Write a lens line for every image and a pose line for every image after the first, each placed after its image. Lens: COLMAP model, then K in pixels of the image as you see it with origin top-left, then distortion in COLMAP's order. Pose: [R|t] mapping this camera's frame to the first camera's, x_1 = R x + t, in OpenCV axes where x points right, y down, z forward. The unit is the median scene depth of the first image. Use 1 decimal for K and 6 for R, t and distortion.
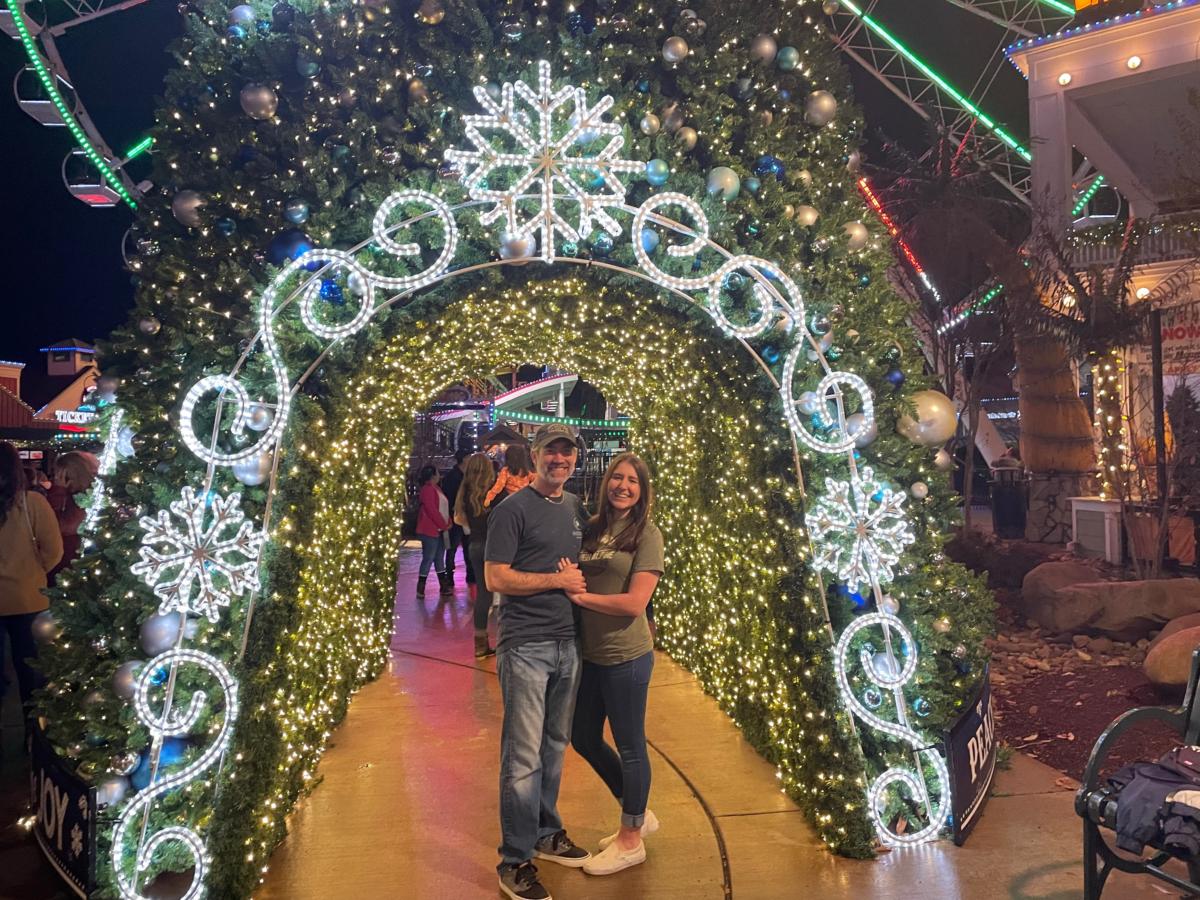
lens RADIAL K [[917.3, 0, 607.1], [0, 917.3, 434.1], [0, 0, 1]] dist [0.095965, -0.128188]
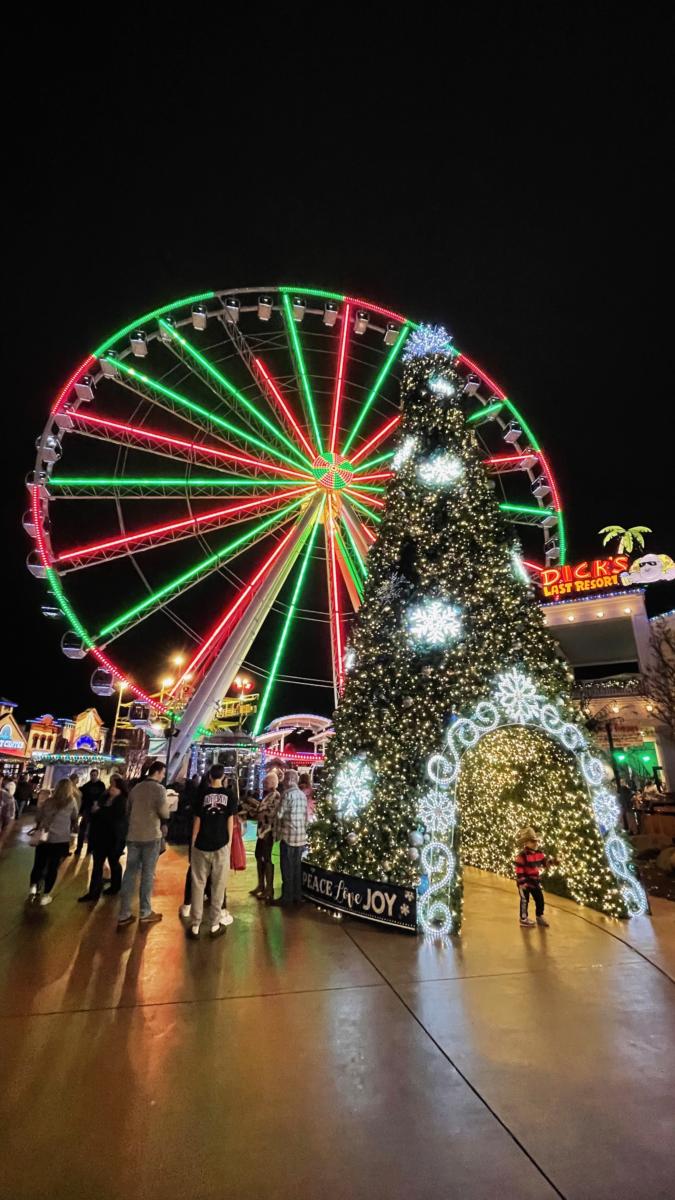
lens RADIAL K [[495.6, 0, 336.2], [0, 495.6, 592.3], [0, 0, 1]] dist [-0.001594, 0.001722]
pose [[0.989205, 0.074641, 0.126102, -1.043676], [-0.029857, 0.945162, -0.325234, -0.025630], [-0.143462, 0.317958, 0.937188, -0.839175]]
